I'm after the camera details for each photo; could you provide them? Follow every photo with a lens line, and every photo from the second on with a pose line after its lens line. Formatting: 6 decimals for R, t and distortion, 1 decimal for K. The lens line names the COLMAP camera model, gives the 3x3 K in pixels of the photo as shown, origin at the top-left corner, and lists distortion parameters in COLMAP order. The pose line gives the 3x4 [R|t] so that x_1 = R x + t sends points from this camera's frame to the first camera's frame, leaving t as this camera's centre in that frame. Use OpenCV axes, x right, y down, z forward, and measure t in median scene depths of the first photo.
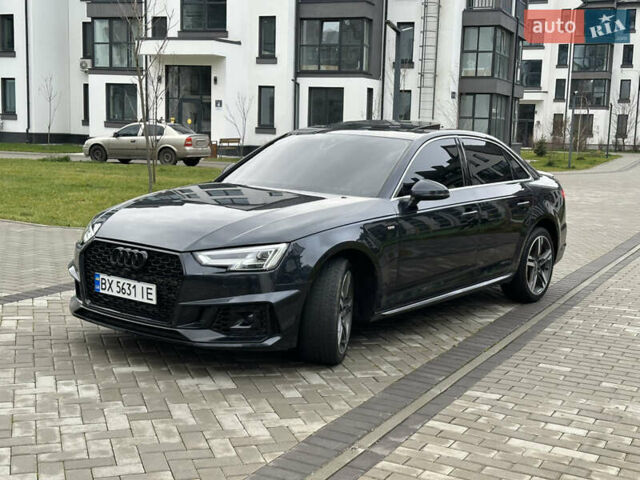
lens RADIAL K [[882.2, 0, 320.0], [0, 882.2, 240.0], [0, 0, 1]] dist [0.008732, 0.016317]
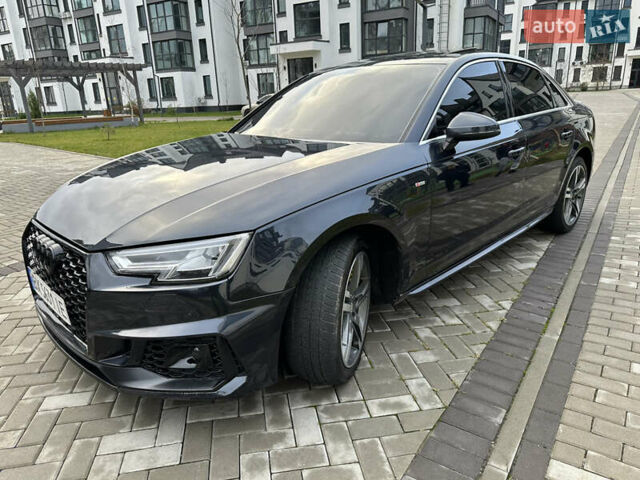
lens RADIAL K [[461.6, 0, 309.8], [0, 461.6, 242.4], [0, 0, 1]] dist [0.100080, -0.213451]
pose [[0.987242, -0.027391, -0.156853, 0.038286], [0.055328, 0.982721, 0.176630, -0.030356], [0.149304, -0.183055, 0.971699, 0.468185]]
